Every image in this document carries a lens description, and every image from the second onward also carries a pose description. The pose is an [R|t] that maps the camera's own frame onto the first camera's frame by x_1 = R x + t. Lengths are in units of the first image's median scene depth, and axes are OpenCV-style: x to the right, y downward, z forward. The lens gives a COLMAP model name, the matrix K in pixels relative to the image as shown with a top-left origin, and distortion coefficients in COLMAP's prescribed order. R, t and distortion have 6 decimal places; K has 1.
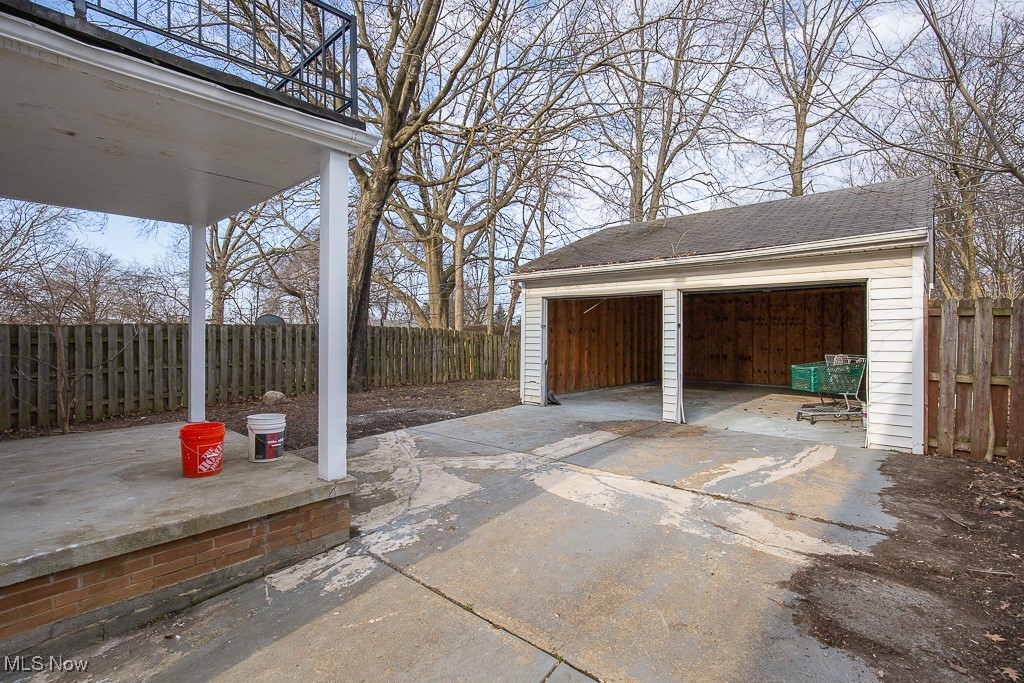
lens RADIAL K [[475.7, 0, 509.1], [0, 475.7, 339.2], [0, 0, 1]] dist [-0.002800, 0.000302]
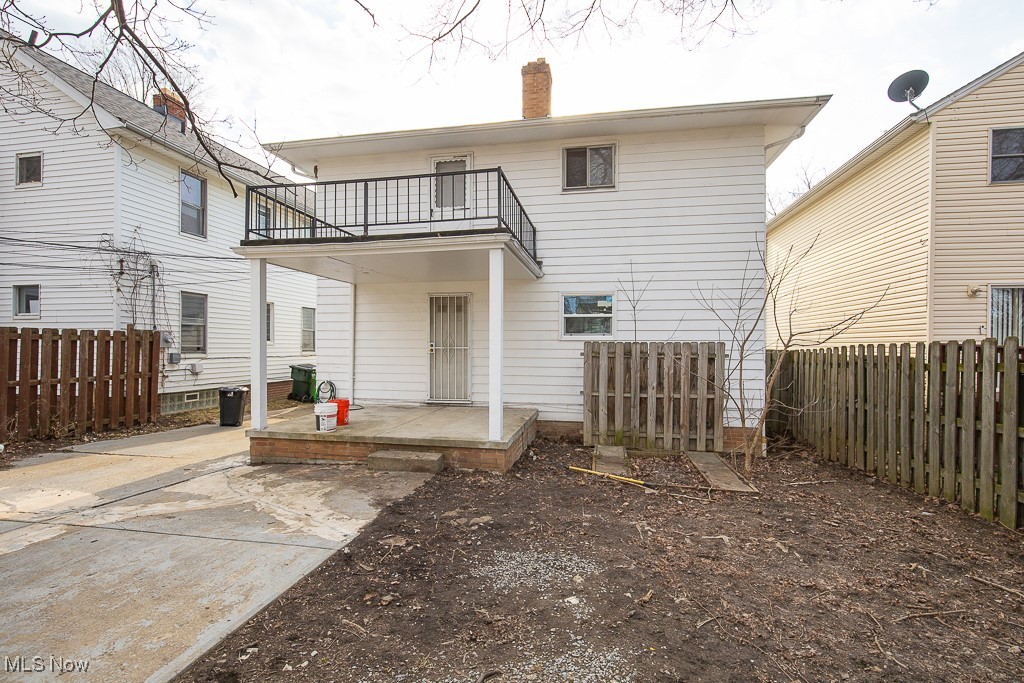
lens RADIAL K [[475.7, 0, 509.1], [0, 475.7, 339.2], [0, 0, 1]] dist [-0.002800, 0.000302]
pose [[-0.852967, -0.016533, -0.521702, -0.130352], [-0.012955, 0.999861, -0.010506, -0.037584], [0.521804, -0.002203, -0.853063, 1.876131]]
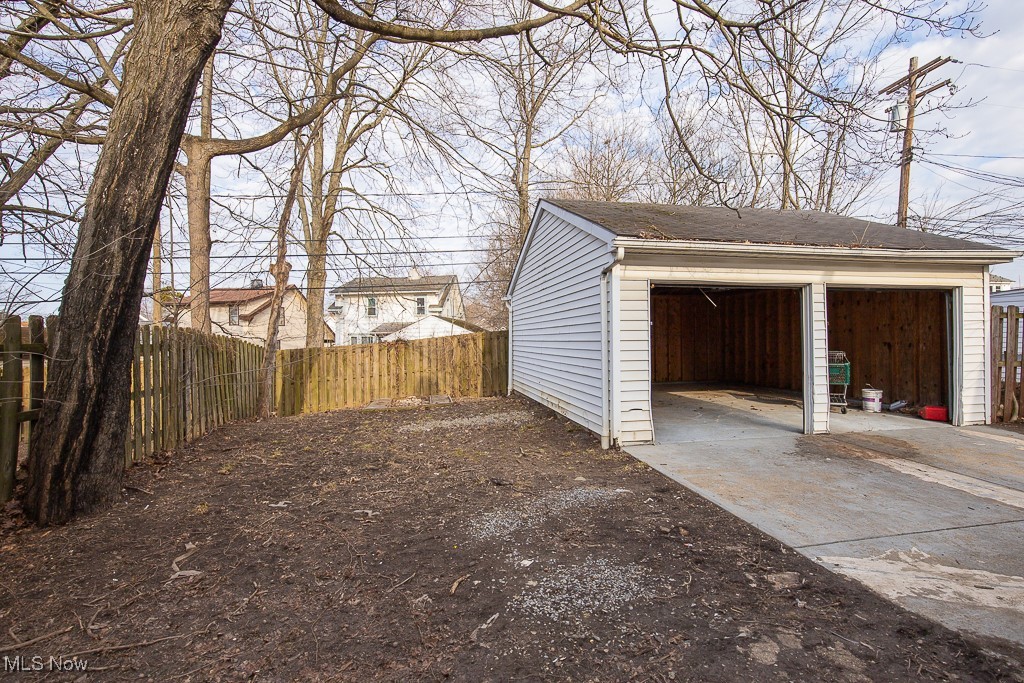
lens RADIAL K [[471.3, 0, 510.7], [0, 471.3, 346.7], [0, 0, 1]] dist [-0.003795, -0.000211]
pose [[0.610782, -0.026002, 0.791372, -0.888316], [0.019895, 0.999649, 0.017490, -0.017181], [-0.791549, 0.005062, 0.611085, 1.161411]]
